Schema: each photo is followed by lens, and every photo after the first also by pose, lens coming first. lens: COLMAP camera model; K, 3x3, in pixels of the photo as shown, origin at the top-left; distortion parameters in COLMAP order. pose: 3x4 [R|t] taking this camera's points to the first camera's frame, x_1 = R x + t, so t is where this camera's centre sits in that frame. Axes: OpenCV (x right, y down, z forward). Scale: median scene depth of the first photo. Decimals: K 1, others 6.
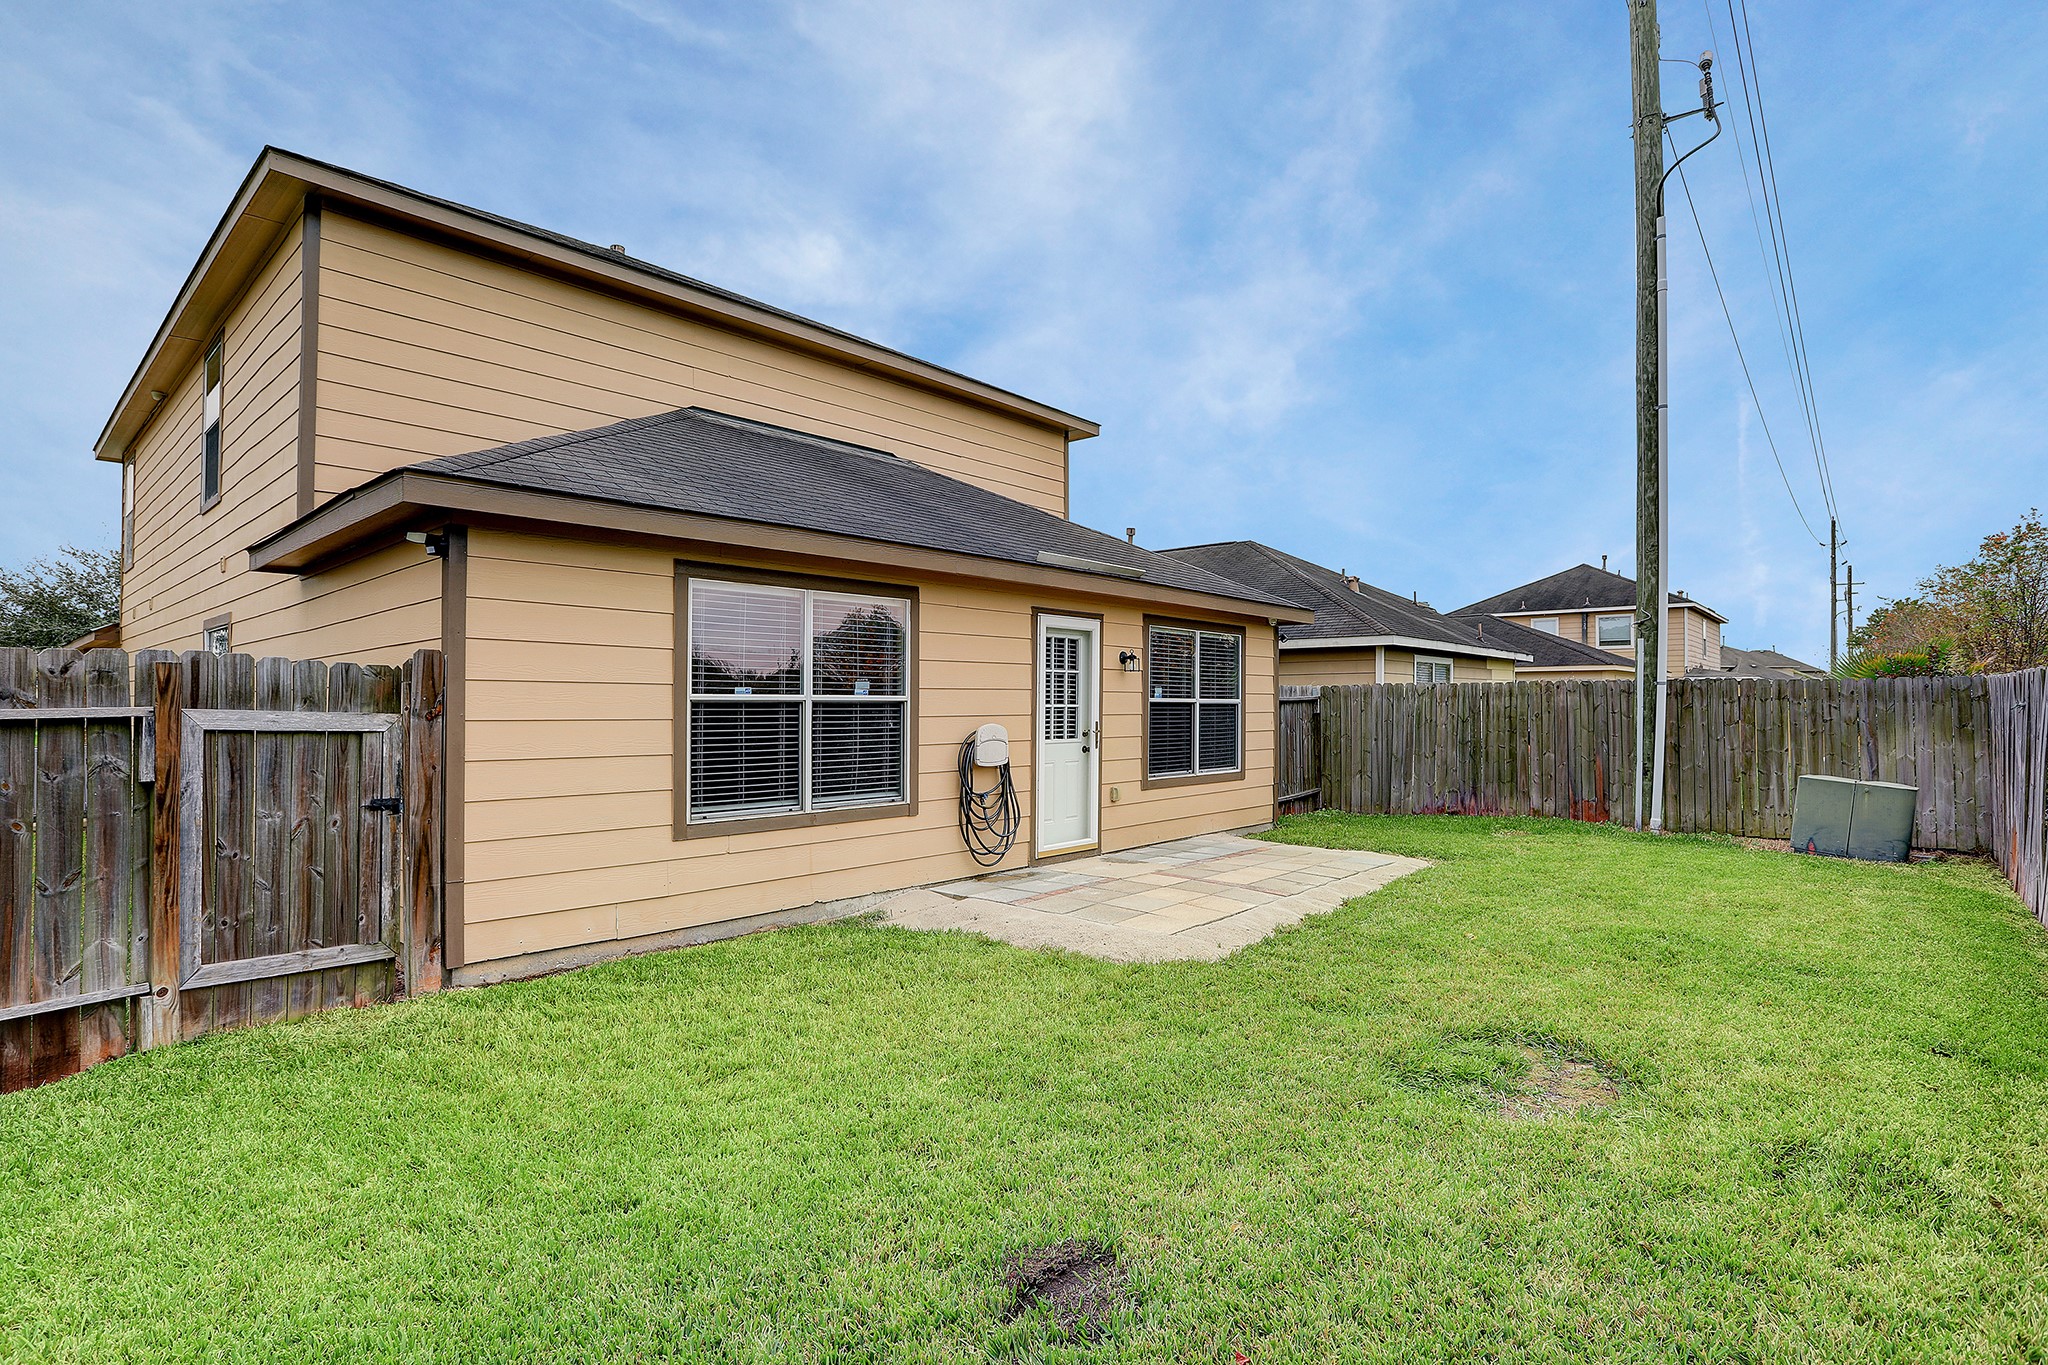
lens RADIAL K [[995.8, 0, 1019.5], [0, 995.8, 685.7], [0, 0, 1]] dist [-0.080223, 0.036070]
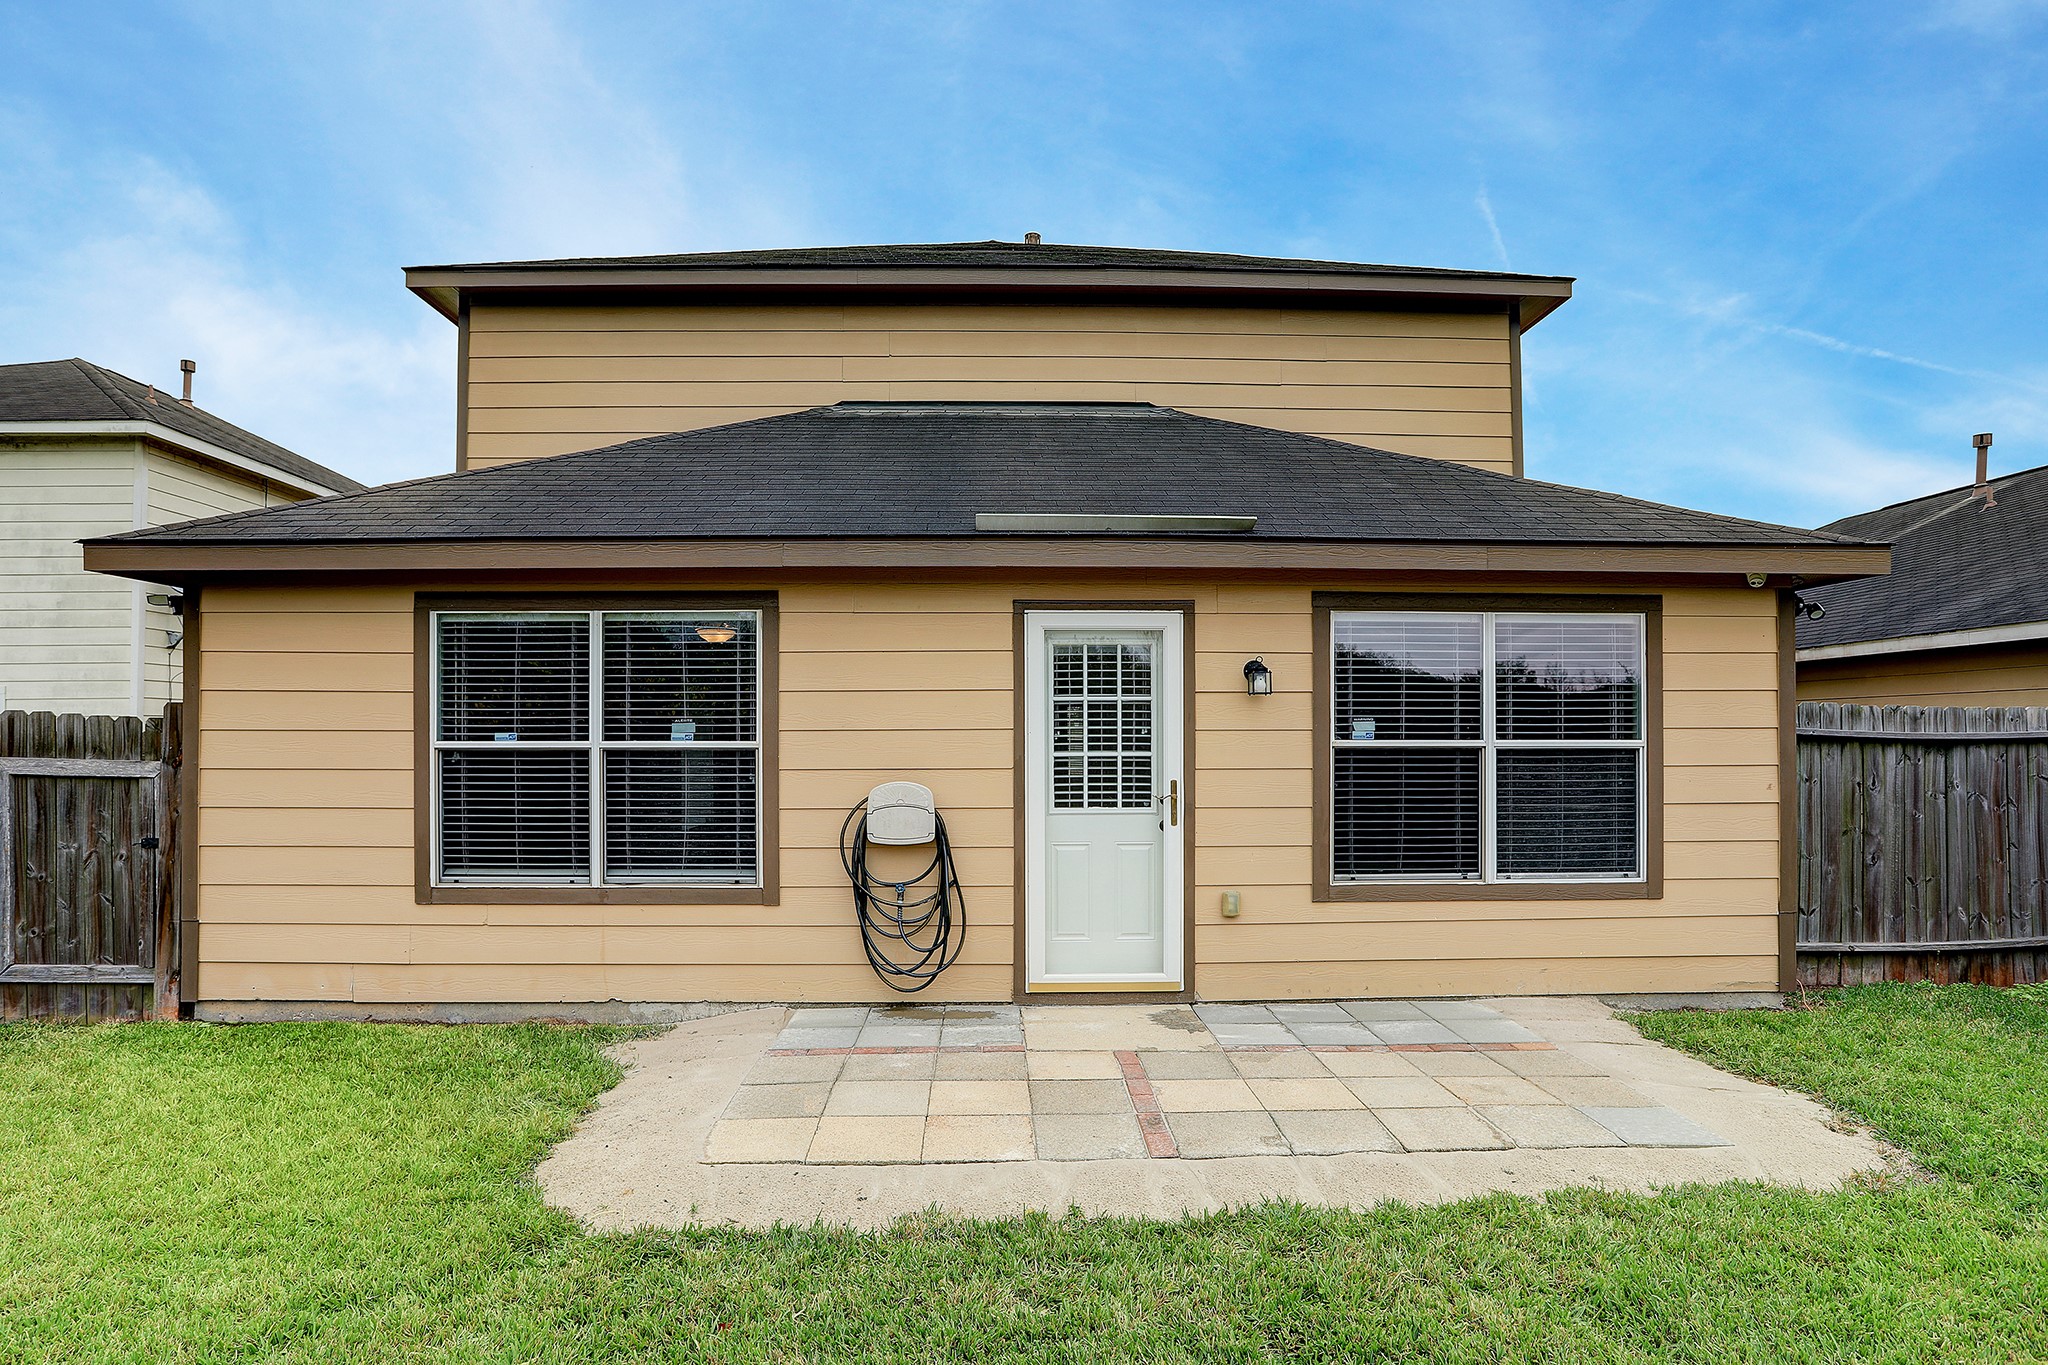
lens RADIAL K [[1021.8, 0, 1028.8], [0, 1021.8, 722.8], [0, 0, 1]] dist [-0.060832, 0.023907]
pose [[0.685837, -0.022909, -0.727394, 0.564006], [0.016110, 0.999737, -0.016297, 0.012251], [0.727577, -0.000542, 0.686026, 0.622586]]
